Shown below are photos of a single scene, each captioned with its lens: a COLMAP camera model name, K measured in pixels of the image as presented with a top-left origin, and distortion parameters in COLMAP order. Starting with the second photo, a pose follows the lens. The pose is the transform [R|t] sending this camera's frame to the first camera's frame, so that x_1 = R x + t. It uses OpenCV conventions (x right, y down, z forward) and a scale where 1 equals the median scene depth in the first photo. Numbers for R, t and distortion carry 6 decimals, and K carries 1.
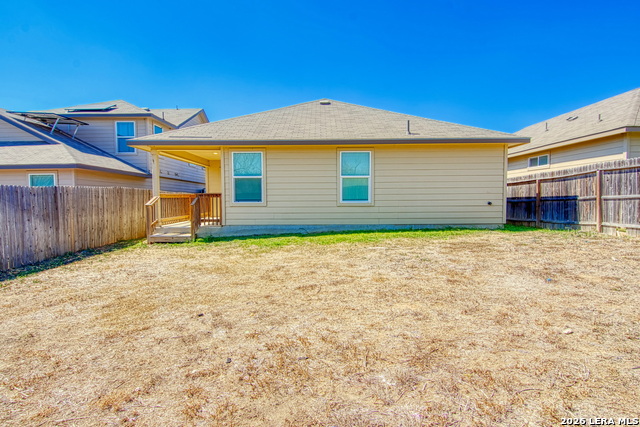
lens RADIAL K [[339.1, 0, 317.1], [0, 339.1, 207.5], [0, 0, 1]] dist [-0.001318, -0.000863]
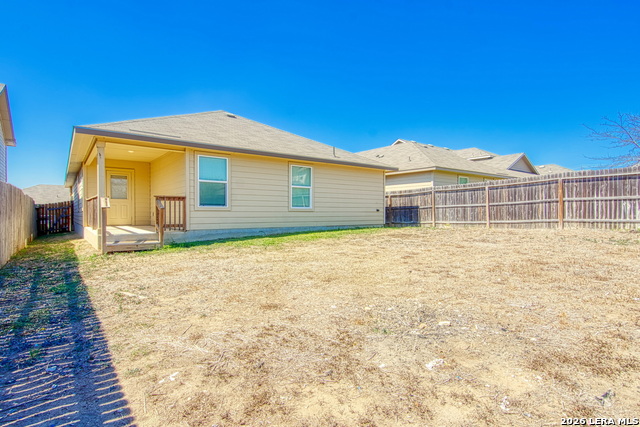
lens RADIAL K [[329.3, 0, 316.4], [0, 329.3, 212.7], [0, 0, 1]] dist [0.000837, -0.000112]
pose [[0.786358, 0.006808, 0.617733, -0.569379], [0.010849, 0.999633, -0.024827, 0.030391], [-0.617676, 0.026225, 0.785996, 0.048362]]
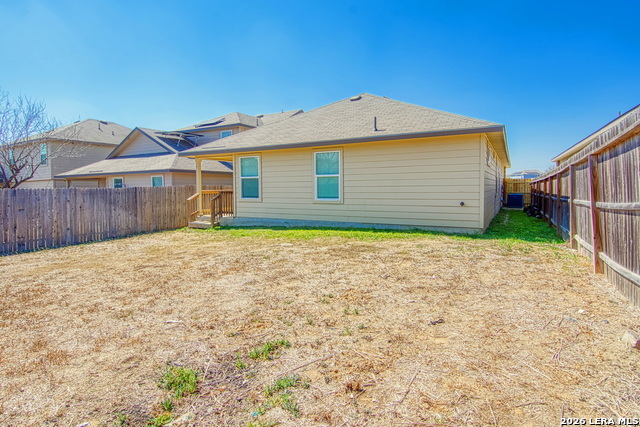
lens RADIAL K [[345.5, 0, 318.9], [0, 345.5, 188.7], [0, 0, 1]] dist [0.002256, 0.000414]
pose [[0.871192, -0.000139, -0.490942, 0.615755], [-0.005105, 0.999943, -0.009341, -0.040109], [0.490916, 0.010644, 0.871142, 0.054348]]
